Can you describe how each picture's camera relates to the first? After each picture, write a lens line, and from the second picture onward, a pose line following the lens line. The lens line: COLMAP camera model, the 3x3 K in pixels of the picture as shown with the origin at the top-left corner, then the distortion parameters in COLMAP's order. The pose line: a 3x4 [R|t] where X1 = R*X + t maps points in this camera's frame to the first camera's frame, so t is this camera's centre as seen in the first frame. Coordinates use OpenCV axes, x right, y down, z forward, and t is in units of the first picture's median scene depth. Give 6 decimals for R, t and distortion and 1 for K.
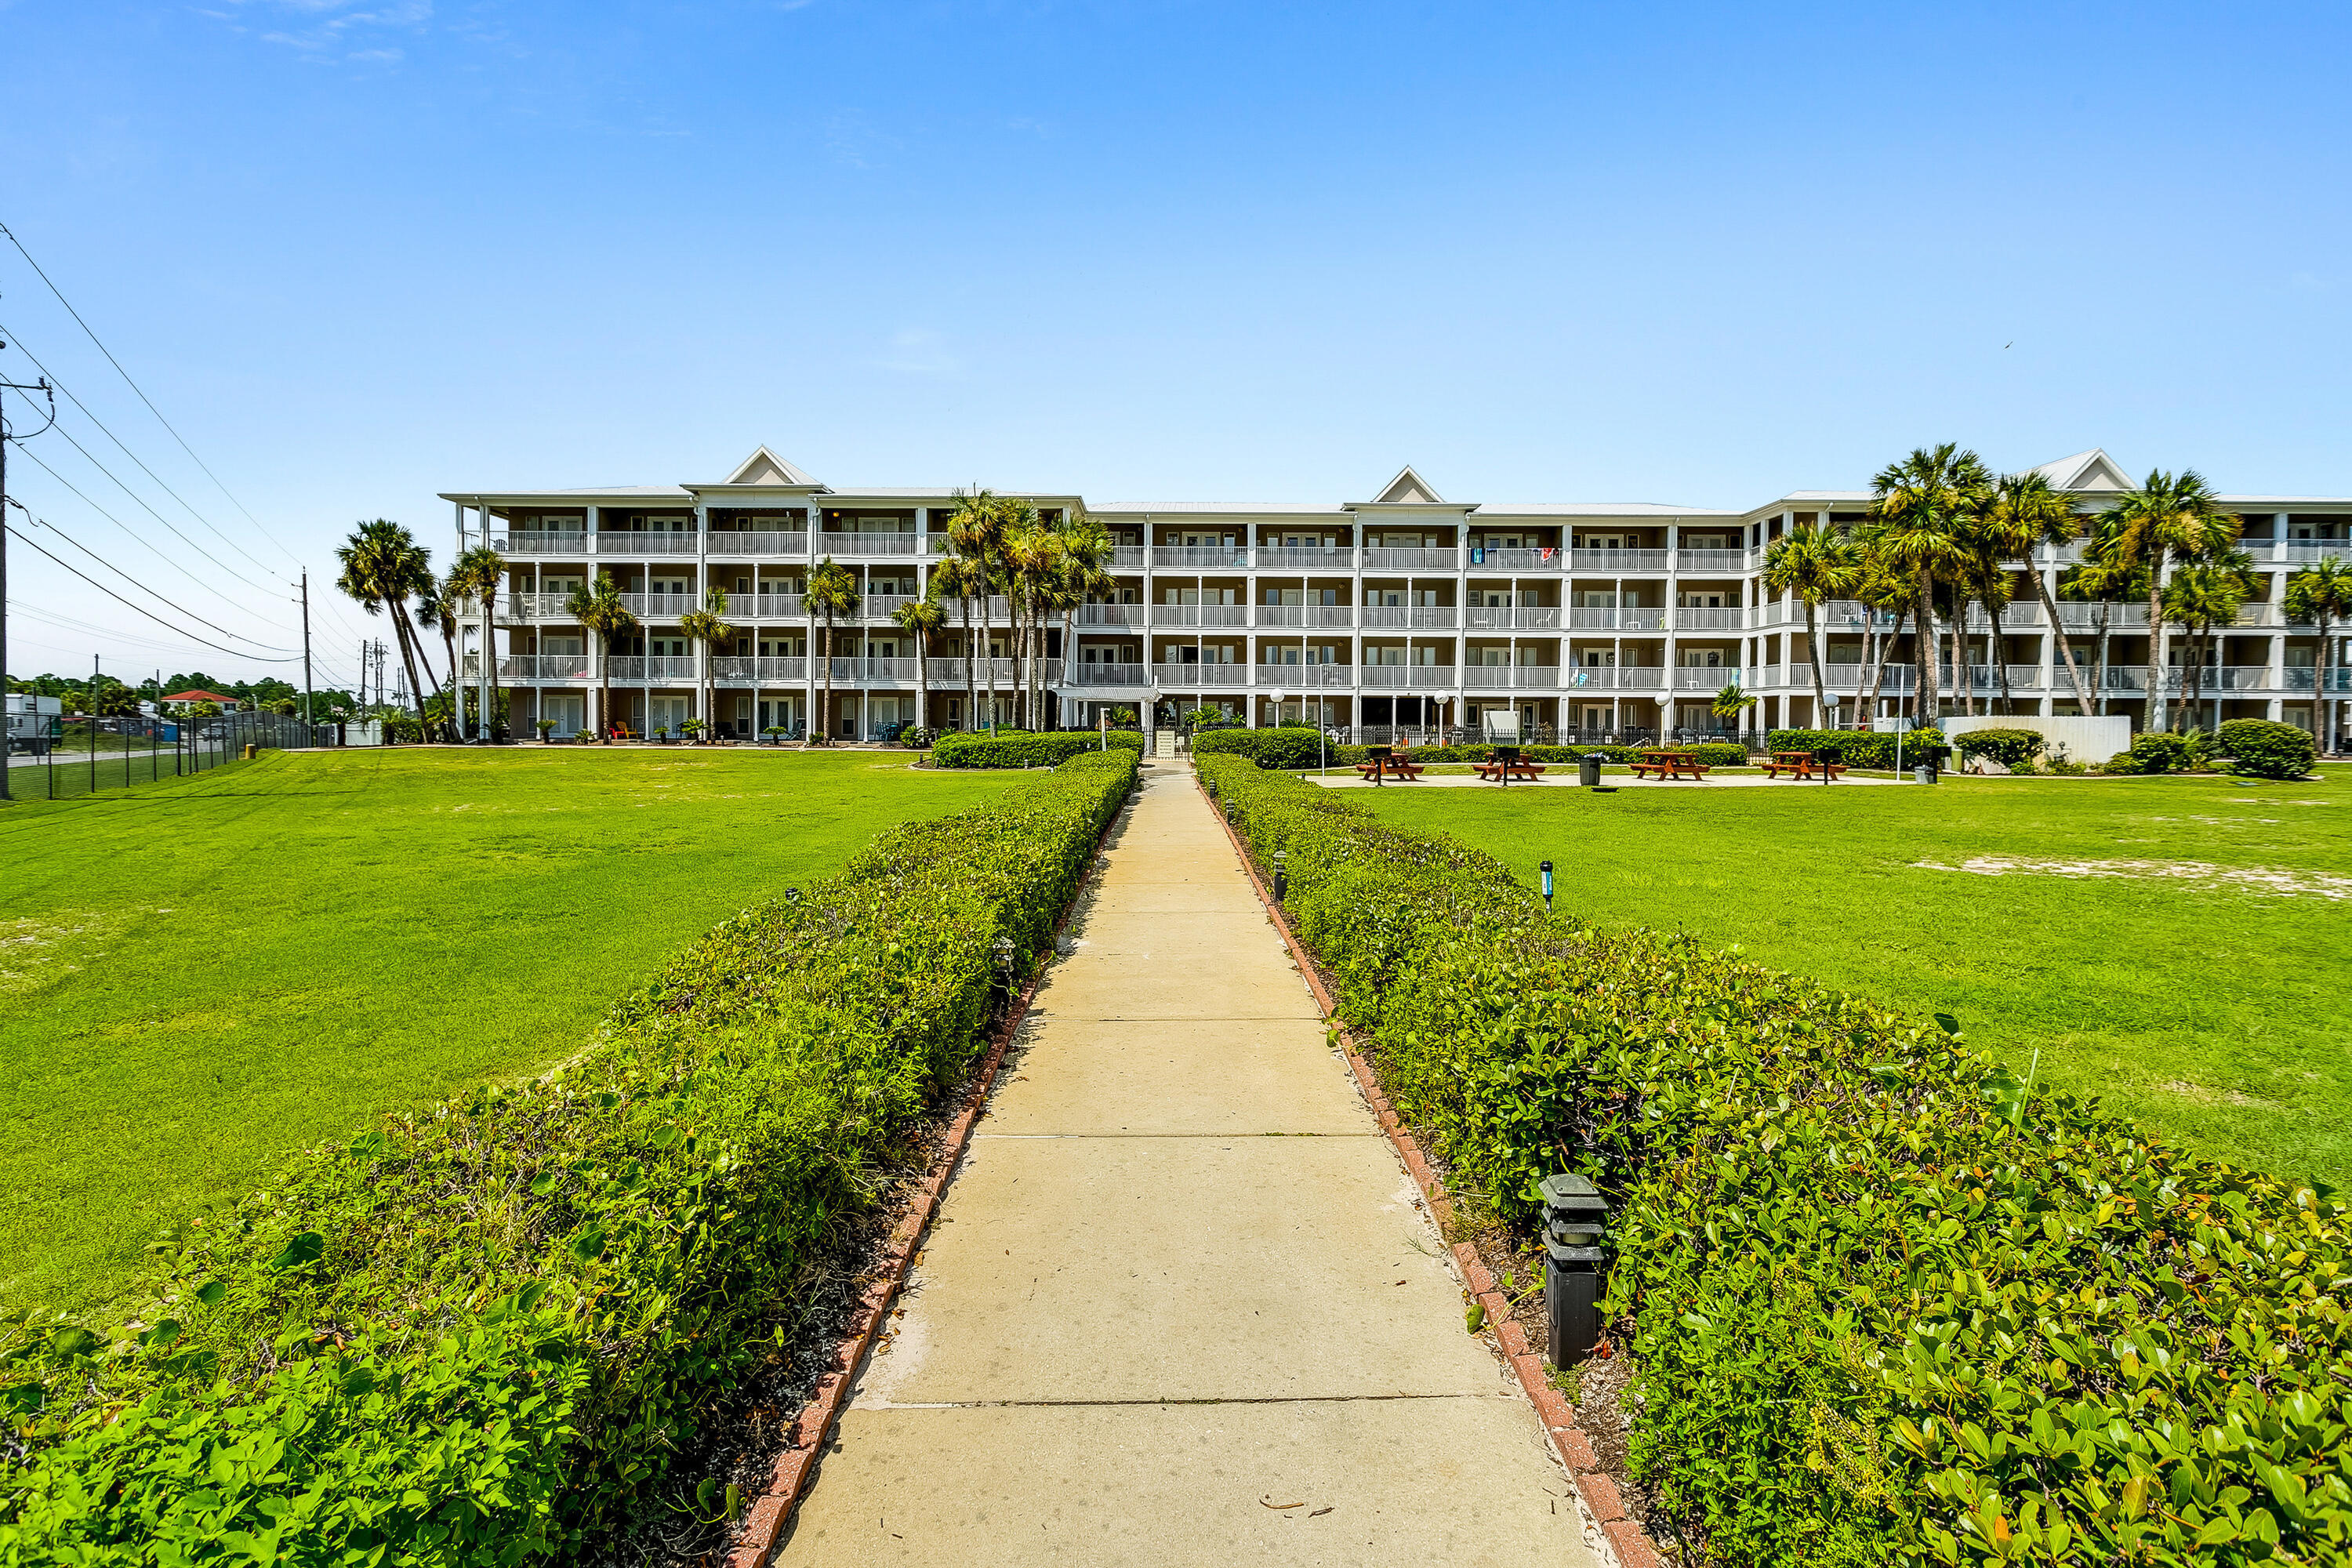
lens RADIAL K [[1120.7, 0, 1176.0], [0, 1120.7, 784.0], [0, 0, 1]] dist [-0.004341, 0.007936]
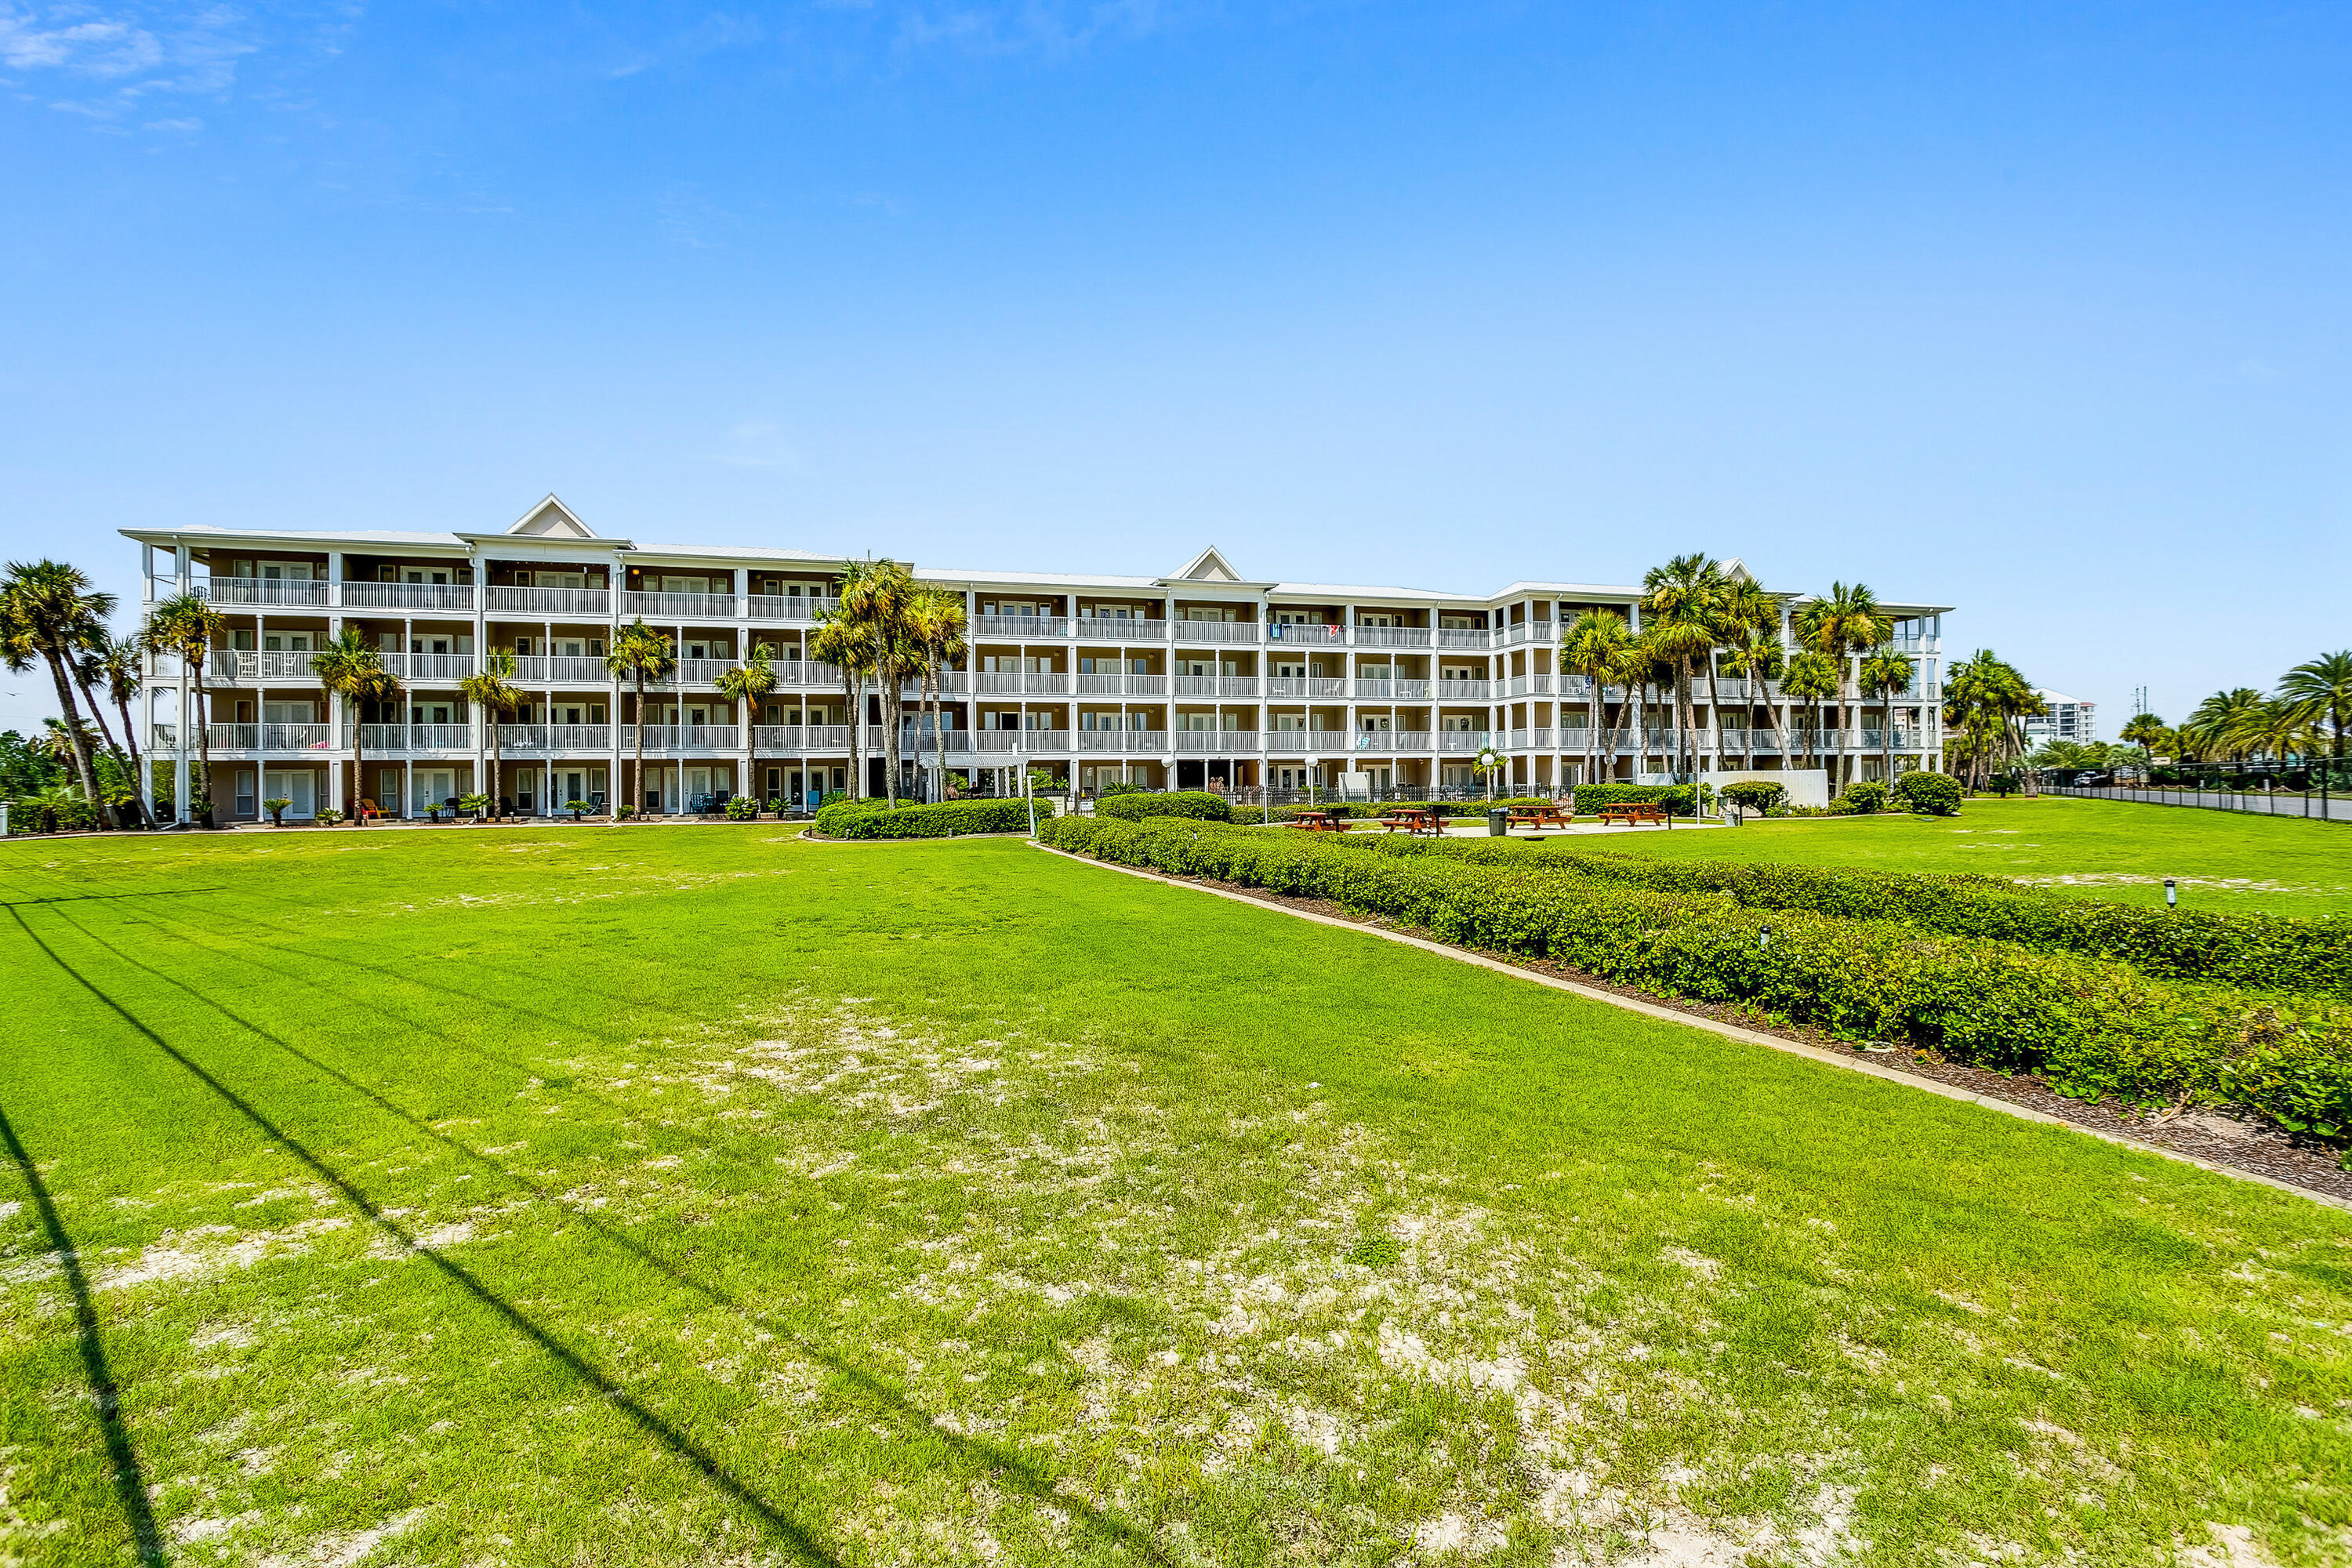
lens RADIAL K [[1120.7, 0, 1176.0], [0, 1120.7, 784.0], [0, 0, 1]] dist [-0.004341, 0.007936]
pose [[0.958434, -0.017387, 0.284784, -0.144053], [0.033381, 0.998120, -0.051404, -0.001964], [-0.283354, 0.058774, 0.957213, -0.008247]]
